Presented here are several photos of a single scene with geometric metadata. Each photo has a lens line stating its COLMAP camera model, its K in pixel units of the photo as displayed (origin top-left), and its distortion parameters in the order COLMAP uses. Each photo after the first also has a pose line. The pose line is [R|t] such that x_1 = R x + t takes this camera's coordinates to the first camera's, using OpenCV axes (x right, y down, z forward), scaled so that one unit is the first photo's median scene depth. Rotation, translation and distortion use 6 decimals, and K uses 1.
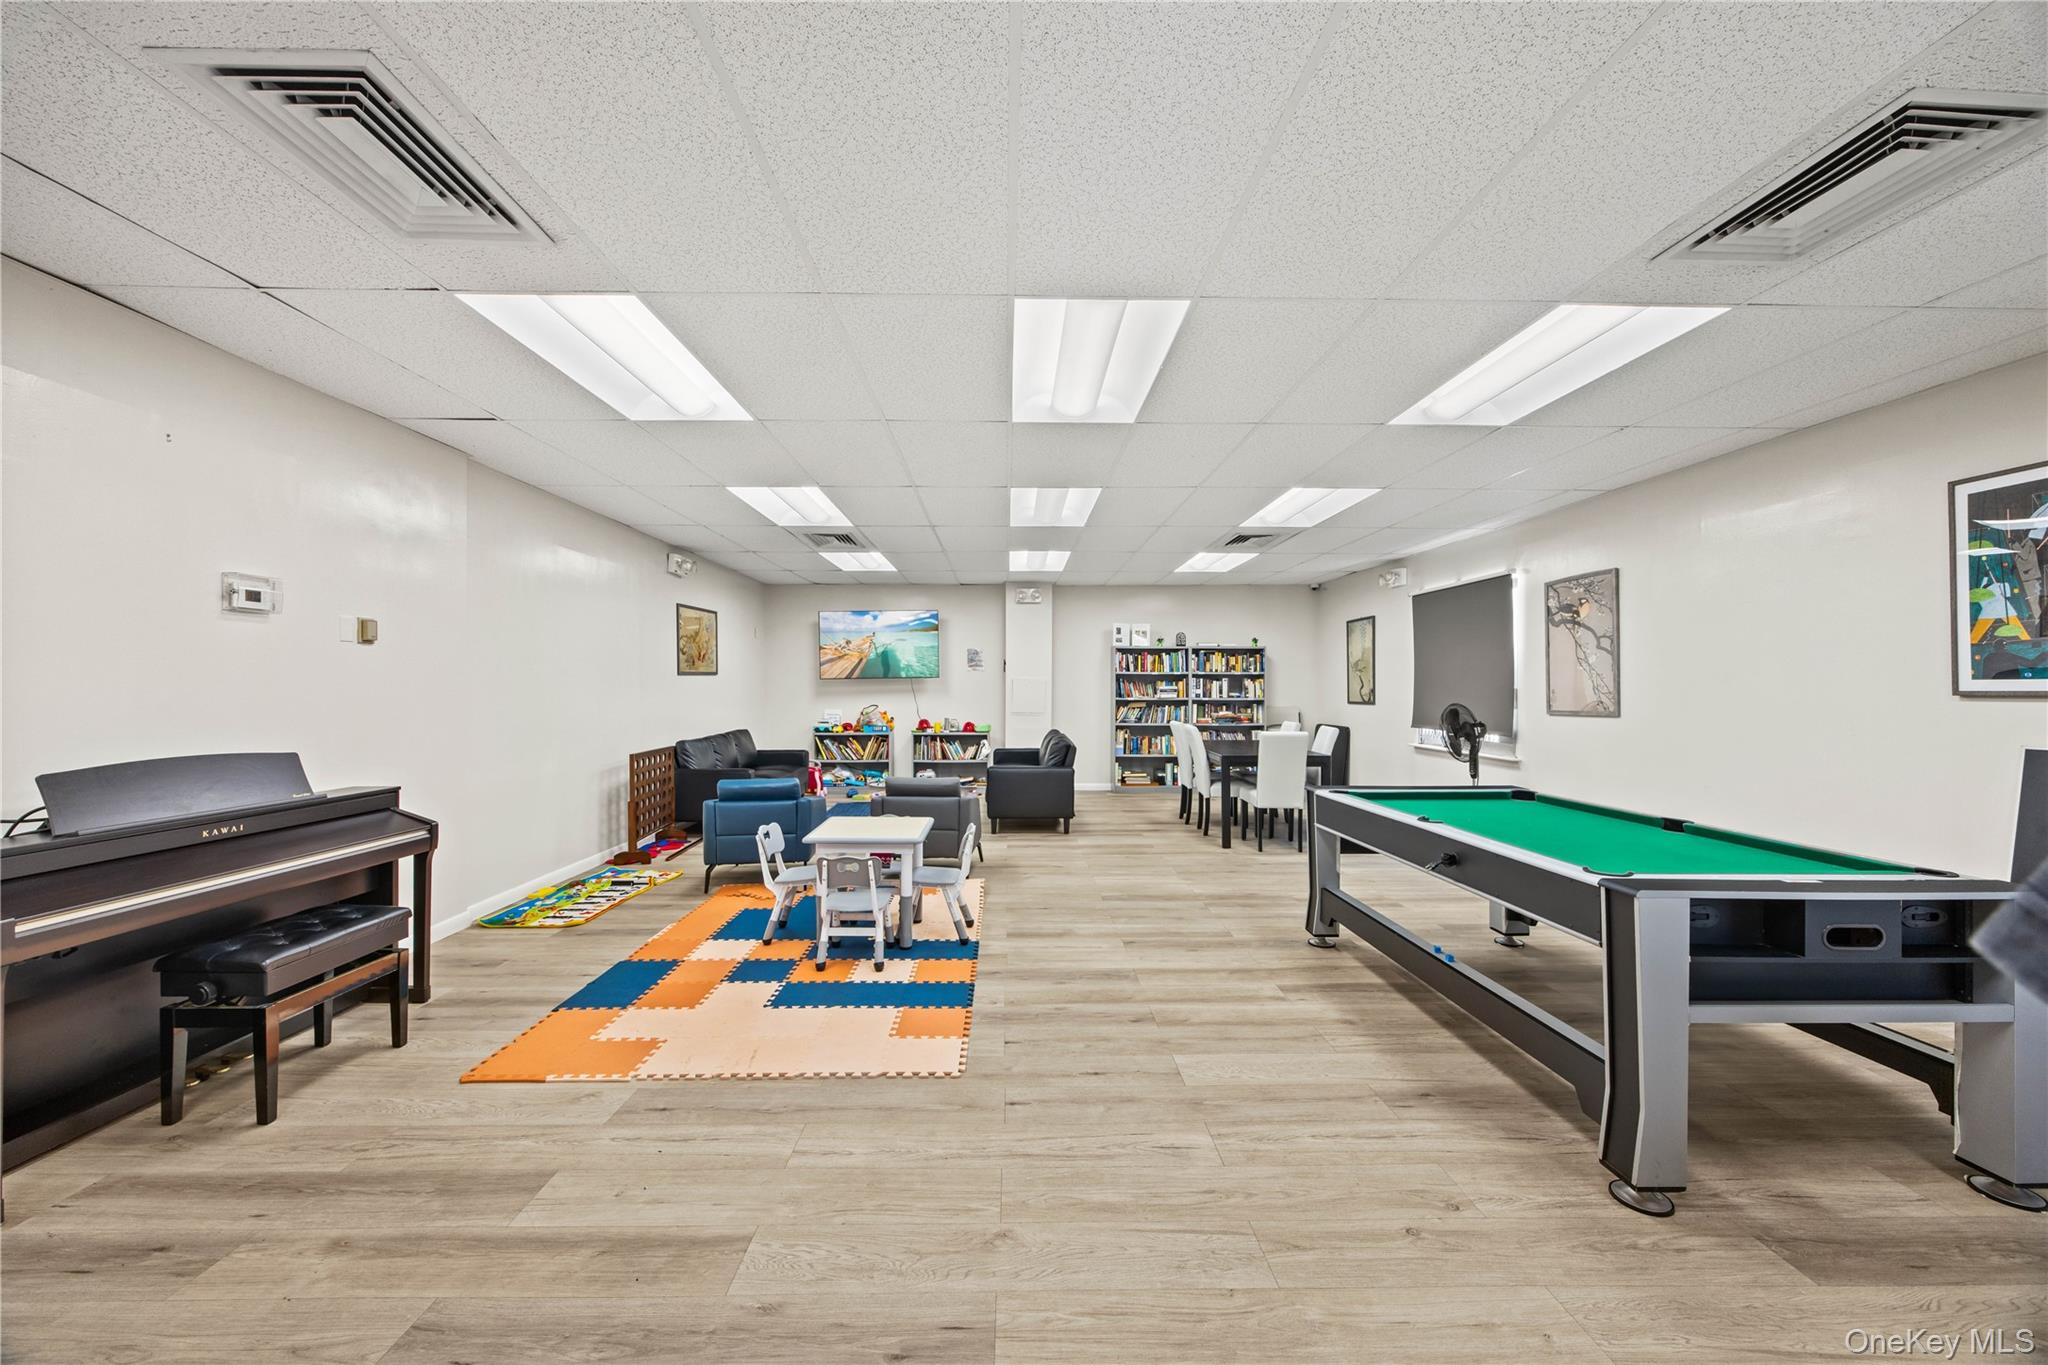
lens RADIAL K [[798.3, 0, 1040.7], [0, 798.3, 680.8], [0, 0, 1]] dist [-0.000856, -0.000075]
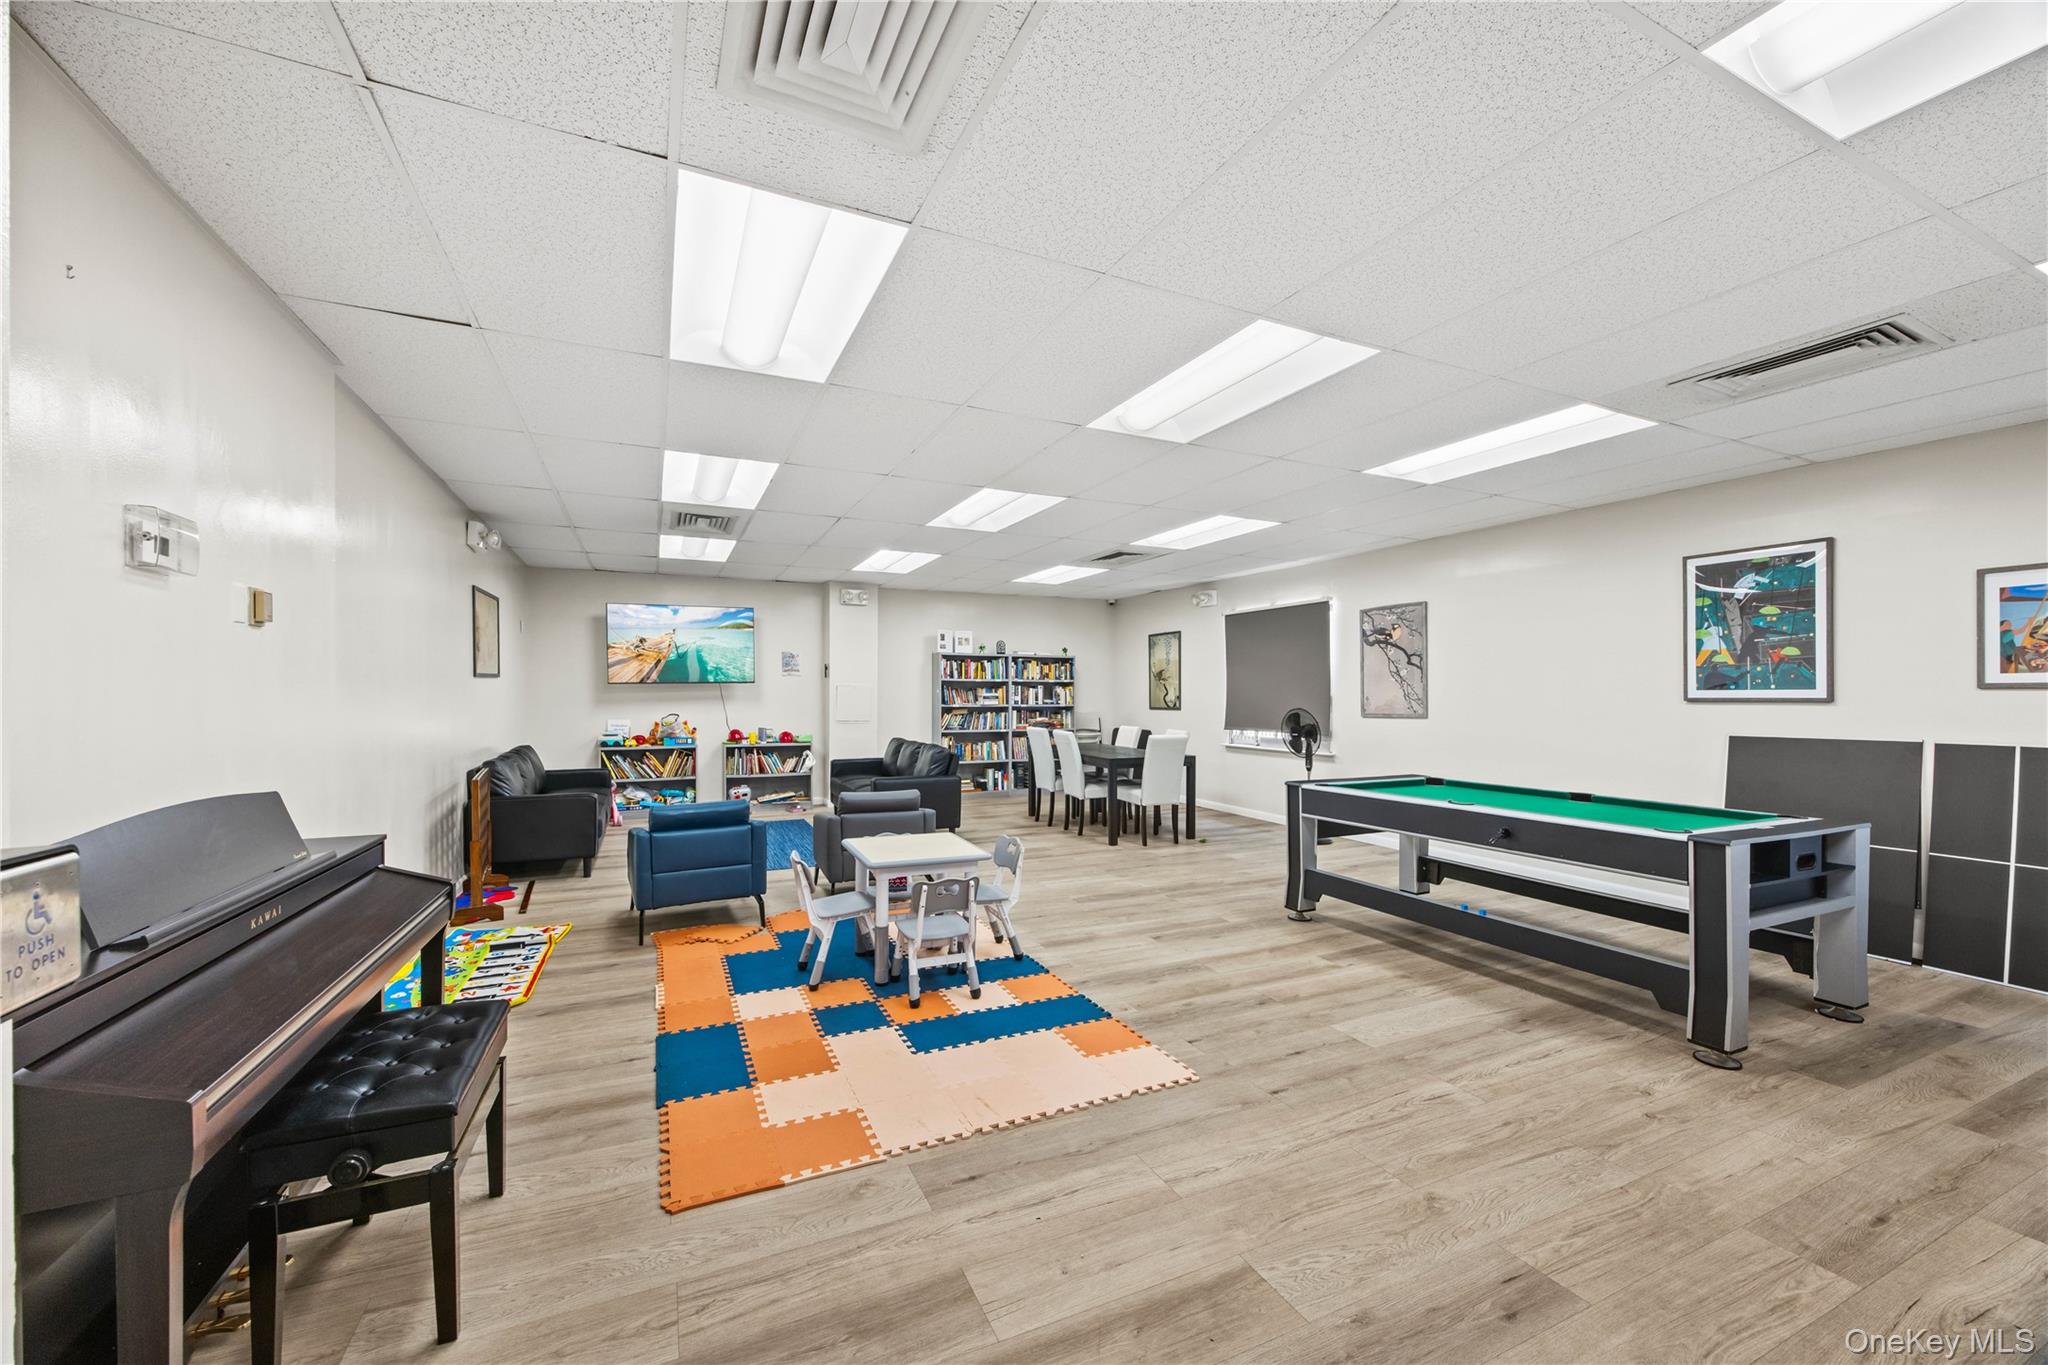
lens RADIAL K [[798.3, 0, 1039.0], [0, 798.3, 694.5], [0, 0, 1]] dist [-0.000856, -0.000075]
pose [[0.913523, 0.001937, 0.406783, -0.359618], [-0.005361, 0.999959, 0.007276, 0.001357], [-0.406752, -0.008828, 0.913496, 0.084883]]
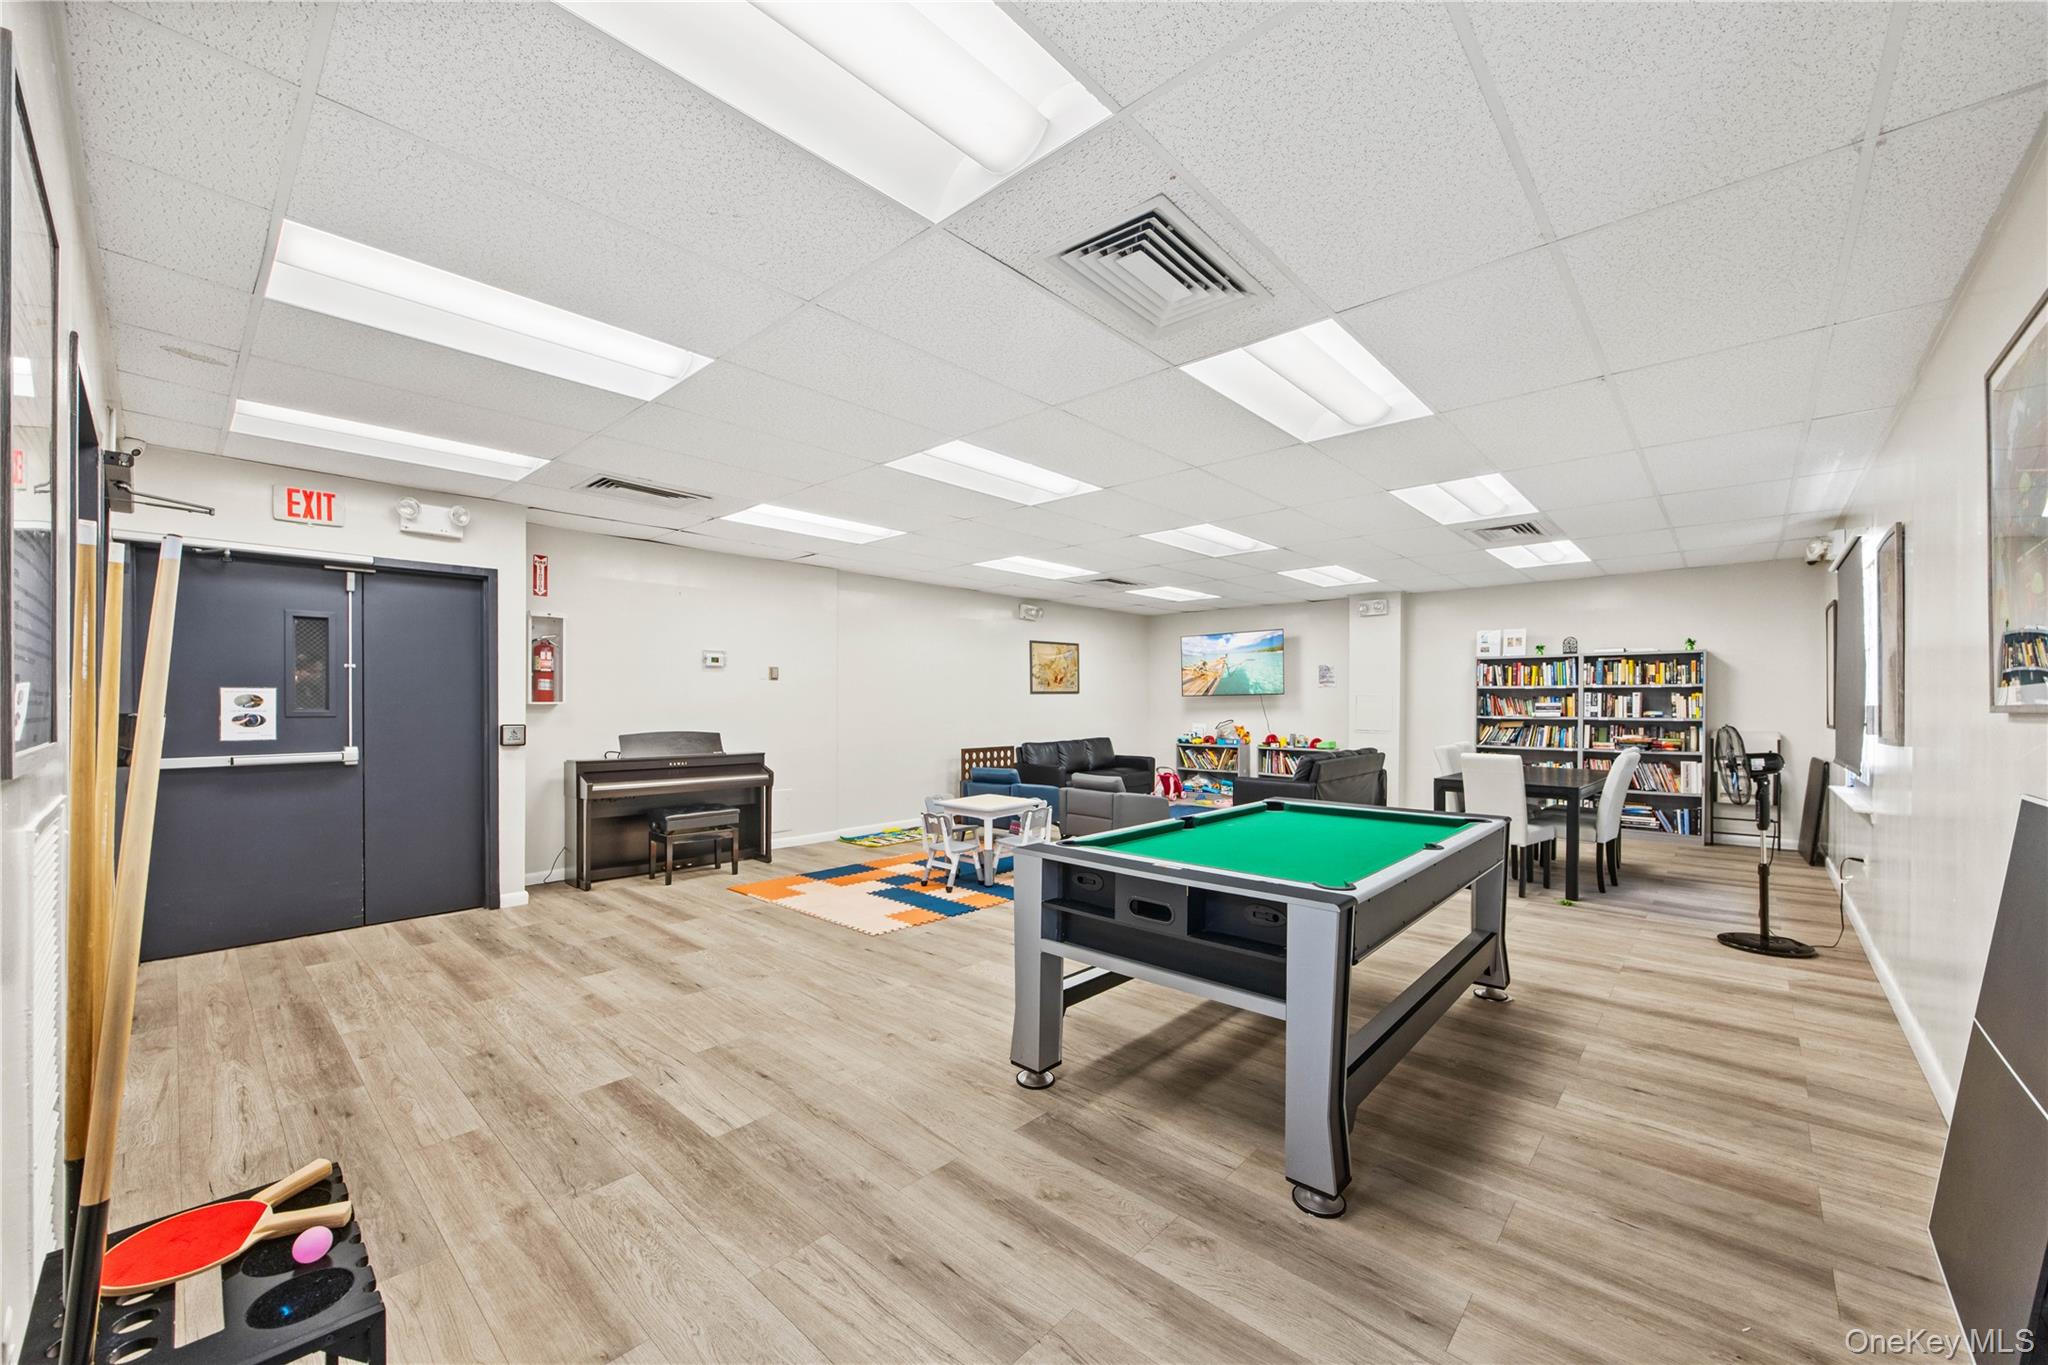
lens RADIAL K [[828.7, 0, 1010.9], [0, 828.7, 692.5], [0, 0, 1]] dist [-0.002976, 0.000219]
pose [[0.704946, -0.008606, -0.709208, 0.687157], [0.003787, 0.999958, -0.008369, 0.002062], [0.709250, 0.003214, 0.704949, -0.008266]]
